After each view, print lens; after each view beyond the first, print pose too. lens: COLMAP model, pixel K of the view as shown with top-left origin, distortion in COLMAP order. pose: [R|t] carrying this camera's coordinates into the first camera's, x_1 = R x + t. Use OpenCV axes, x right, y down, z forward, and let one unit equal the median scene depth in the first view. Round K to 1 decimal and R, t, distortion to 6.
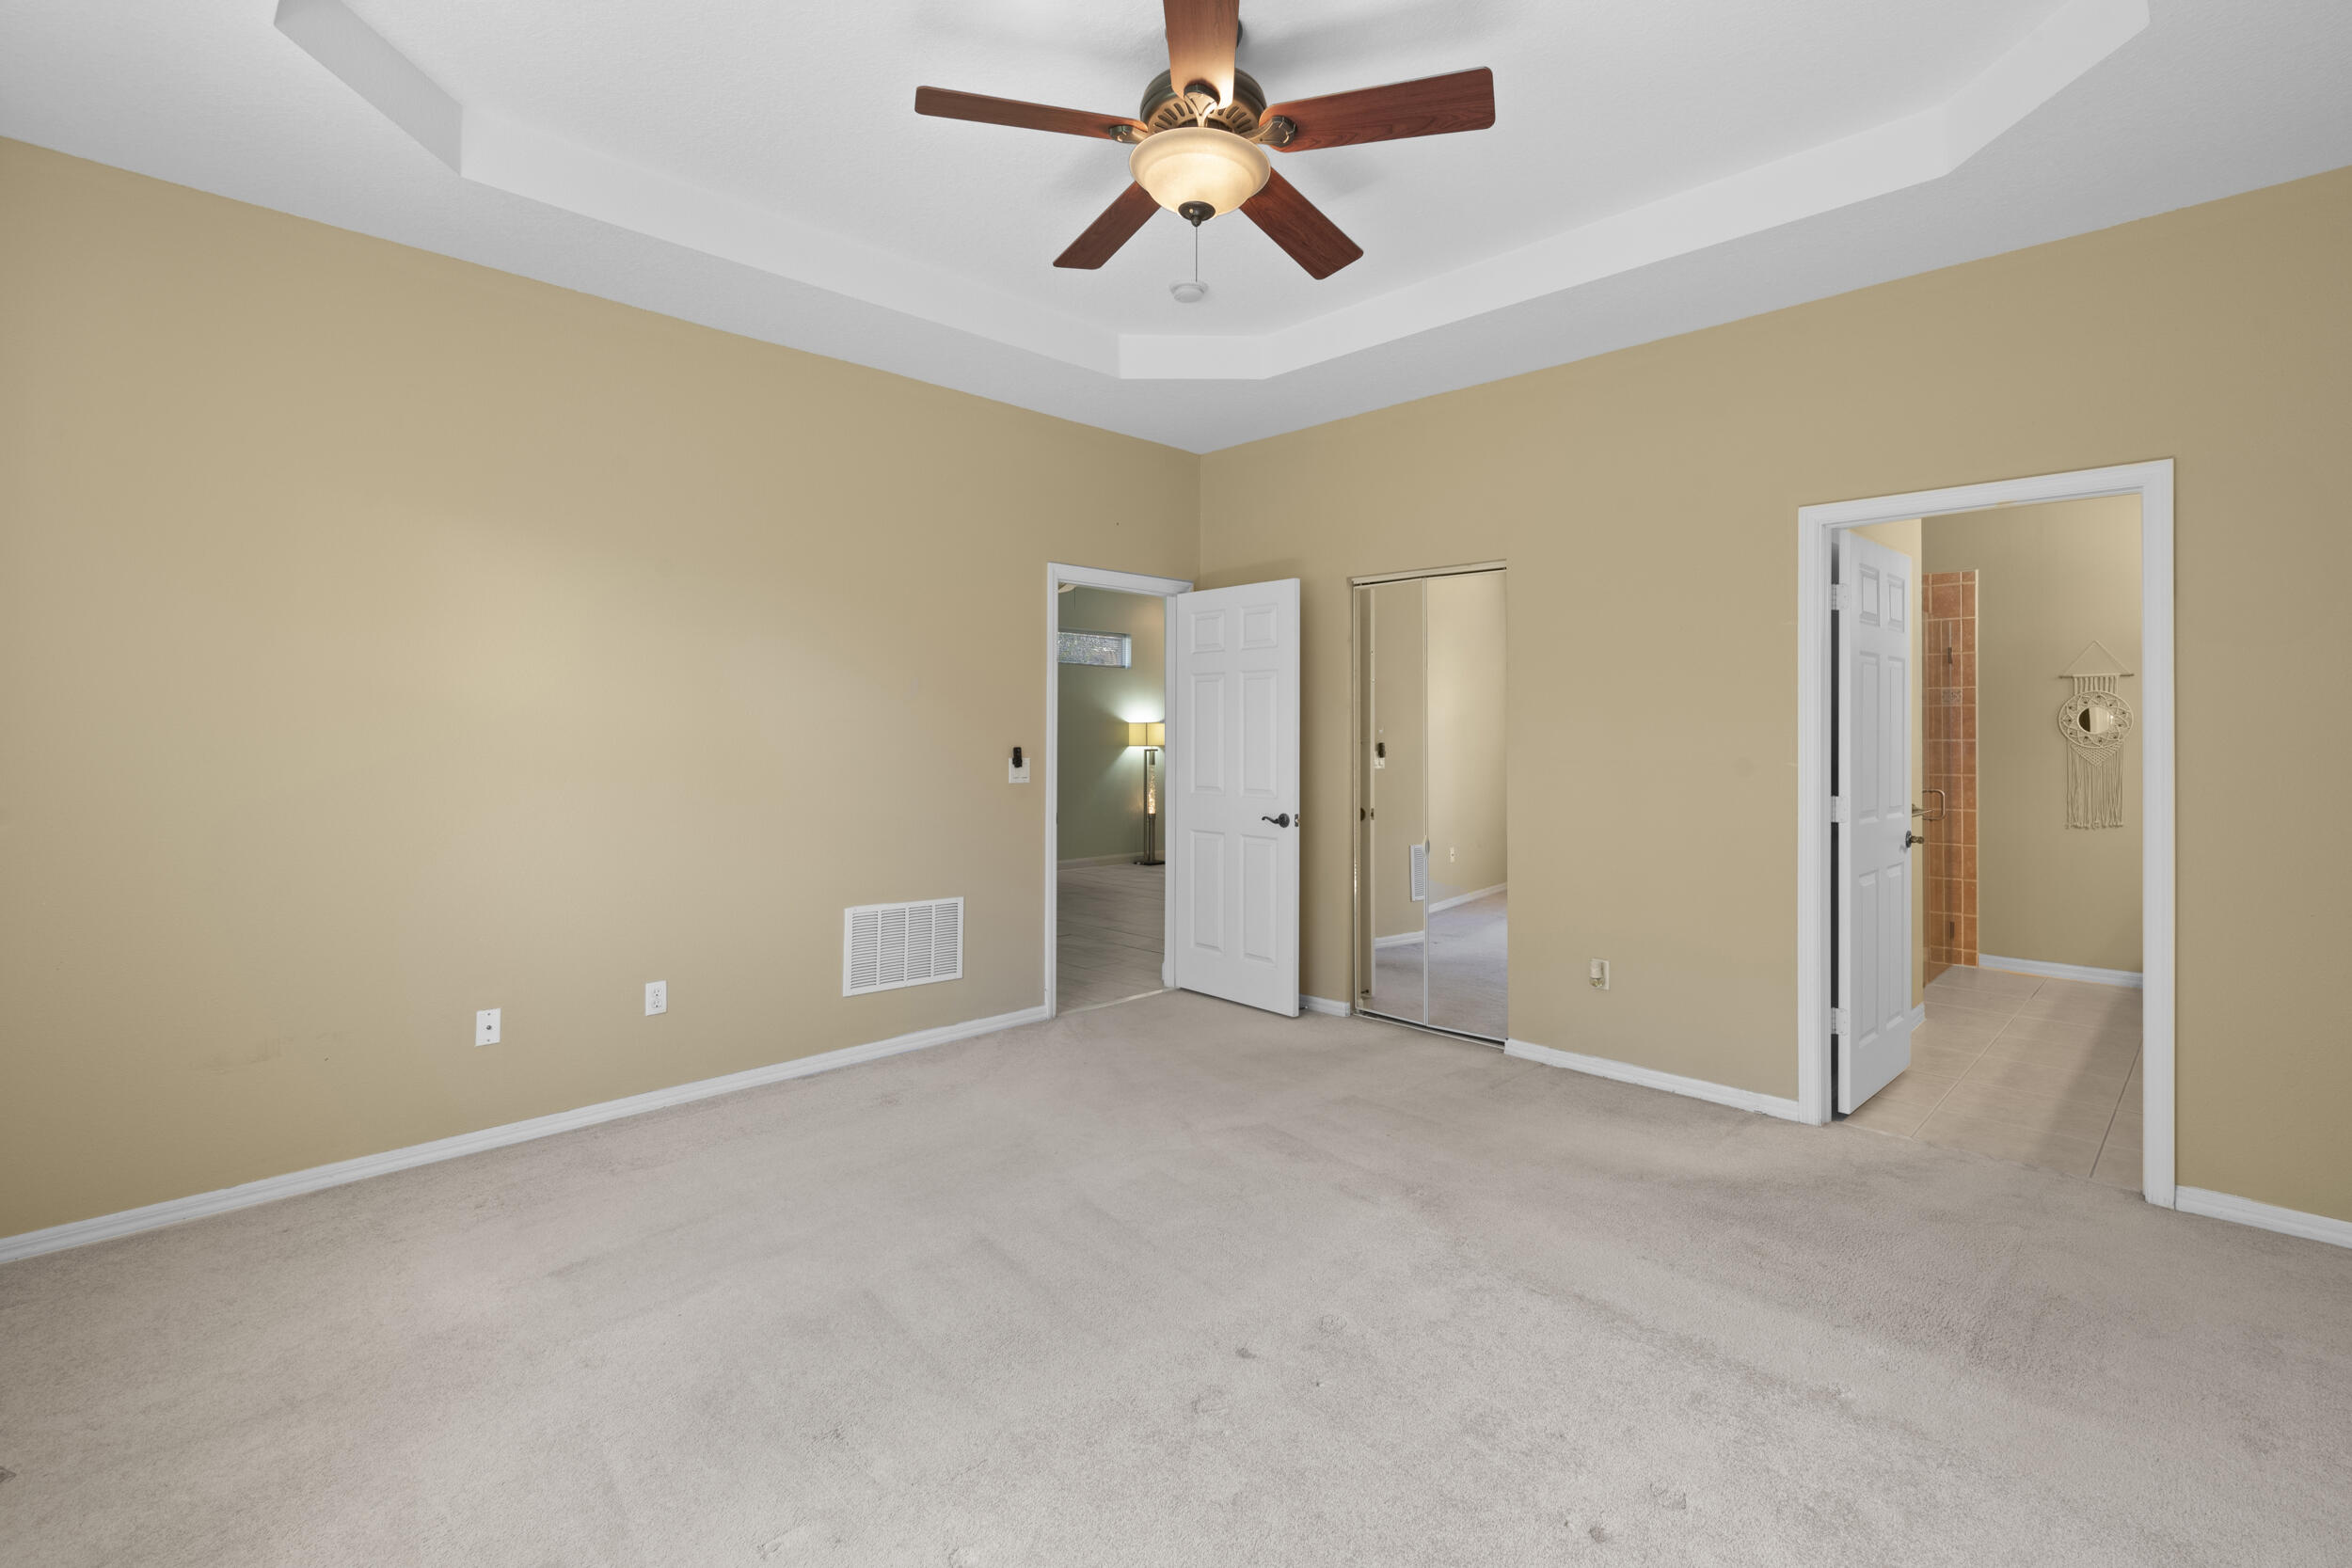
lens RADIAL K [[1085.8, 0, 1180.9], [0, 1085.8, 772.4], [0, 0, 1]] dist [0.002350, 0.000323]
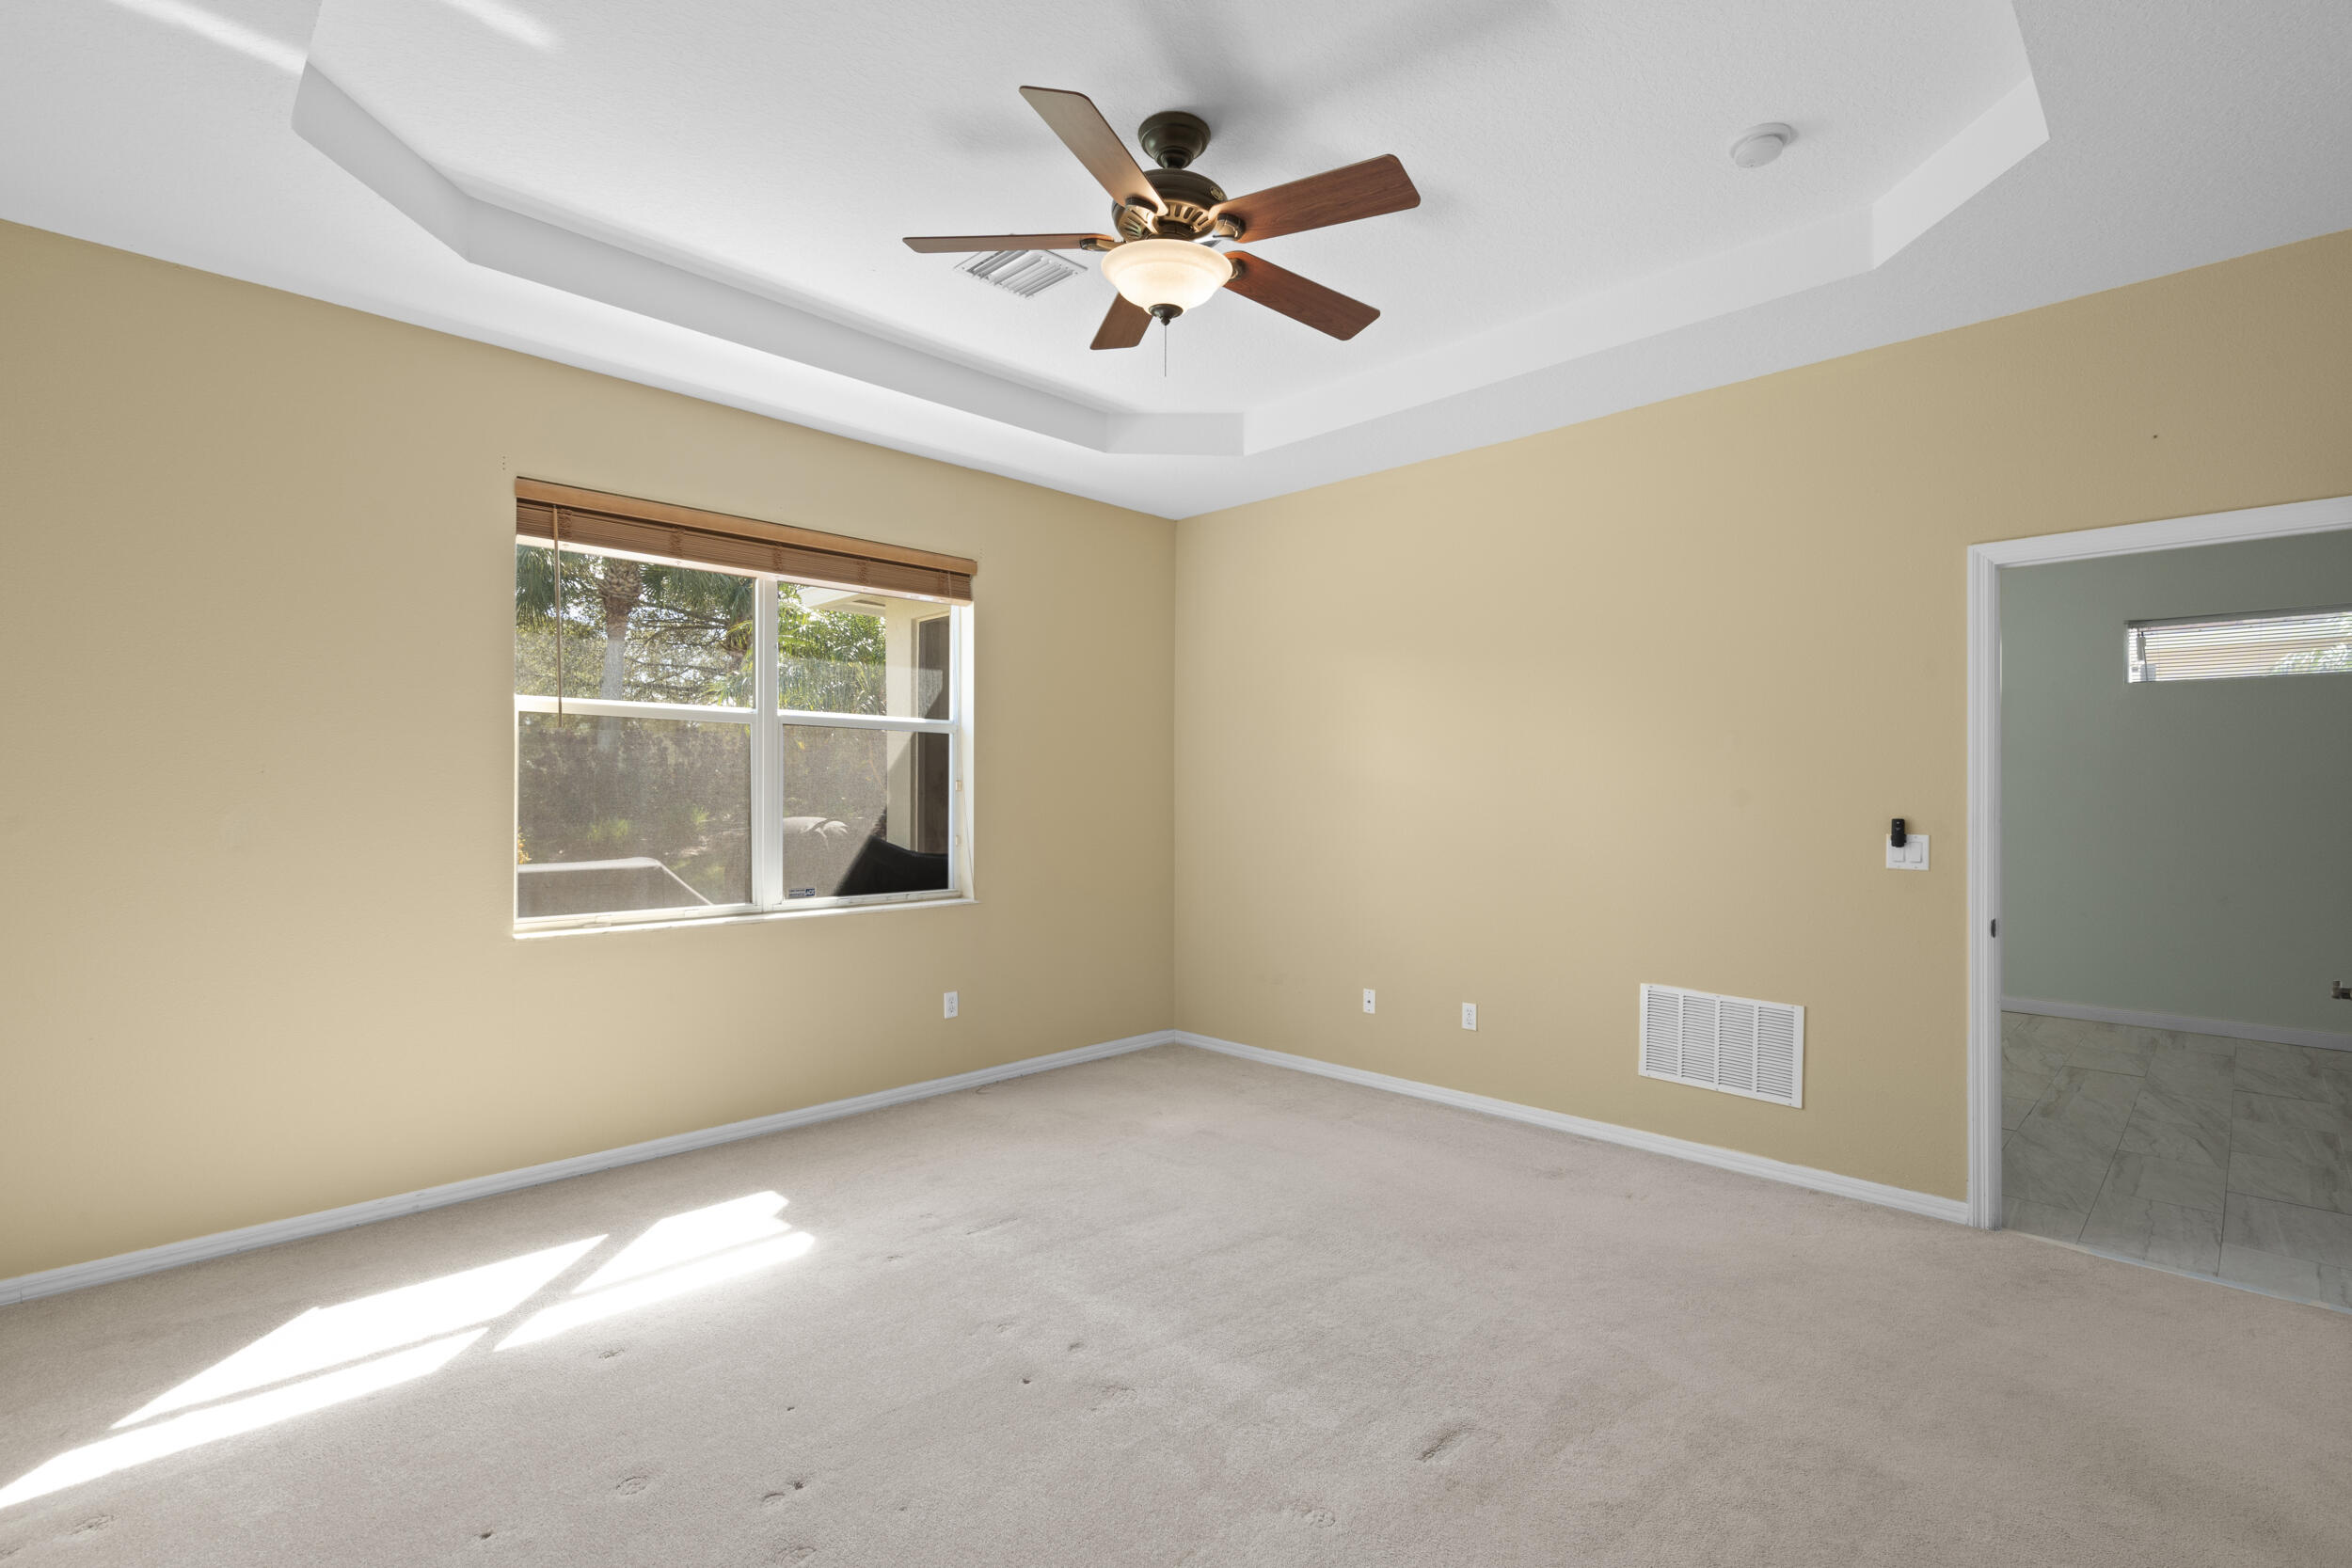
lens RADIAL K [[1085.4, 0, 1176.2], [0, 1085.4, 804.8], [0, 0, 1]] dist [-0.001285, 0.000063]
pose [[0.017223, 0.007045, -0.999827, 0.629956], [-0.047140, 0.998869, 0.006226, -0.016256], [0.998740, 0.047024, 0.017536, 0.570422]]
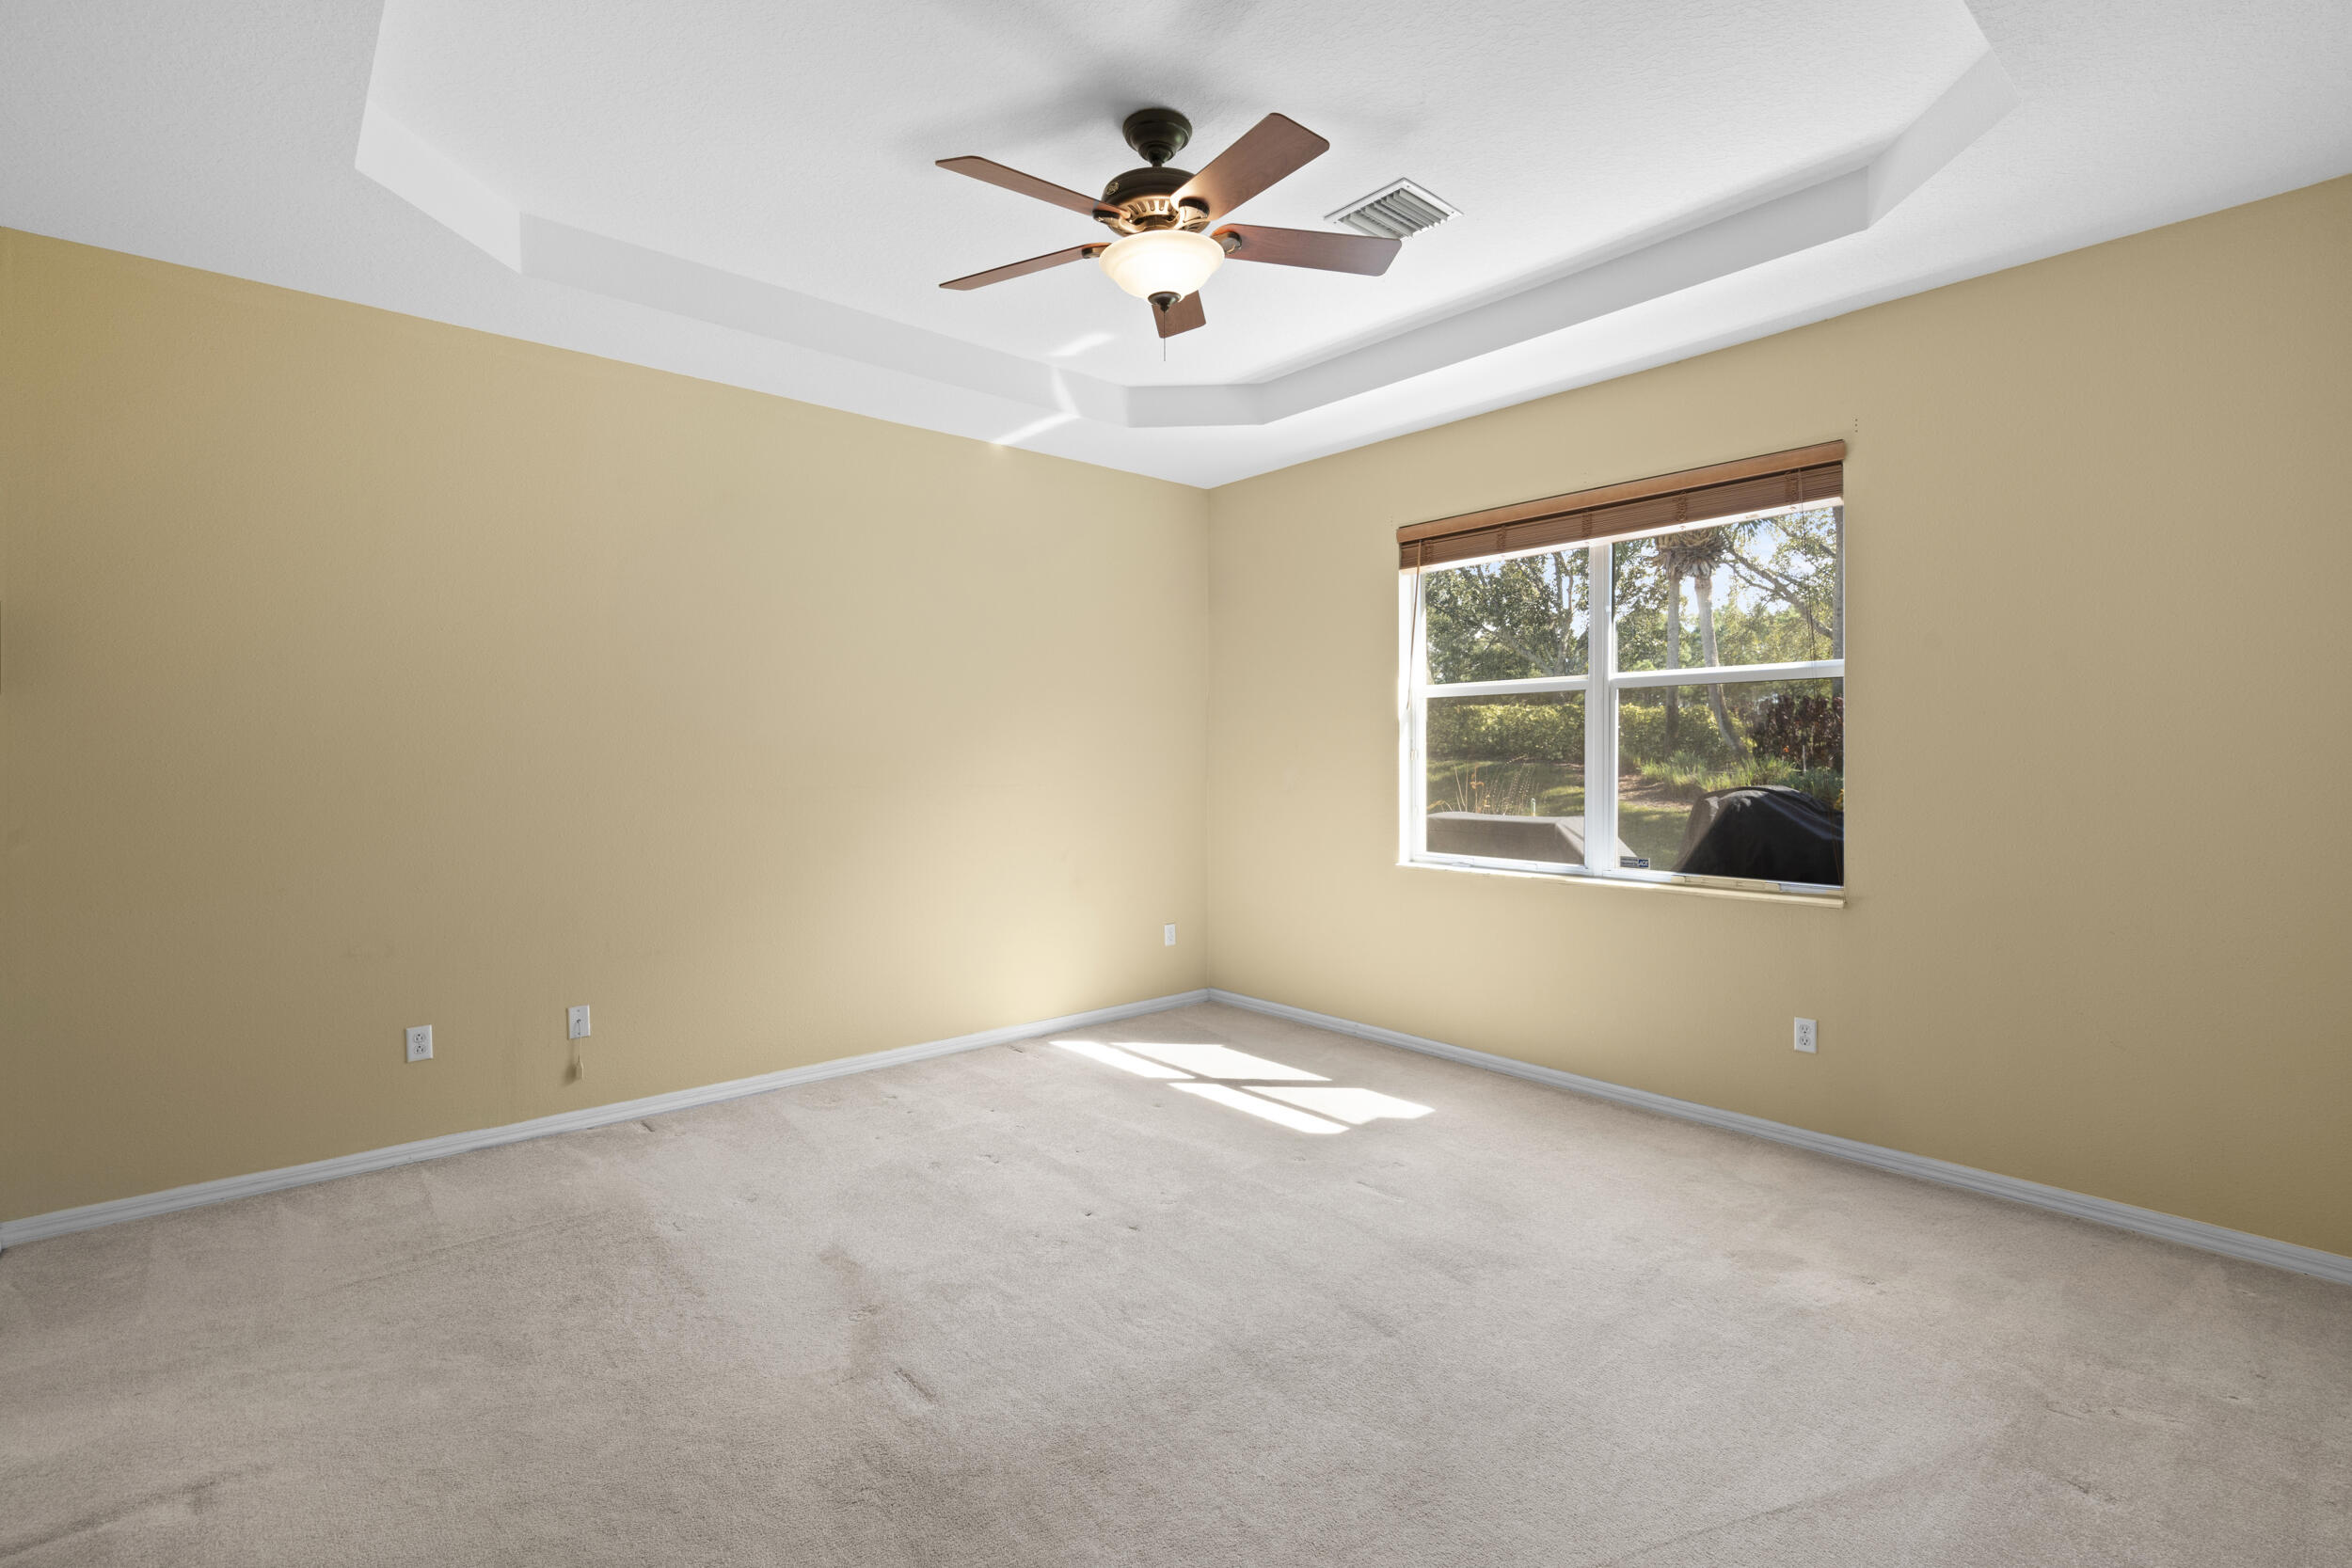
lens RADIAL K [[1085.8, 0, 1180.9], [0, 1085.8, 772.4], [0, 0, 1]] dist [0.002350, 0.000323]
pose [[-0.998622, 0.000374, 0.052471, -0.044304], [0.003655, 0.998042, 0.062443, -0.053947], [-0.052345, 0.062548, -0.996668, 1.233030]]
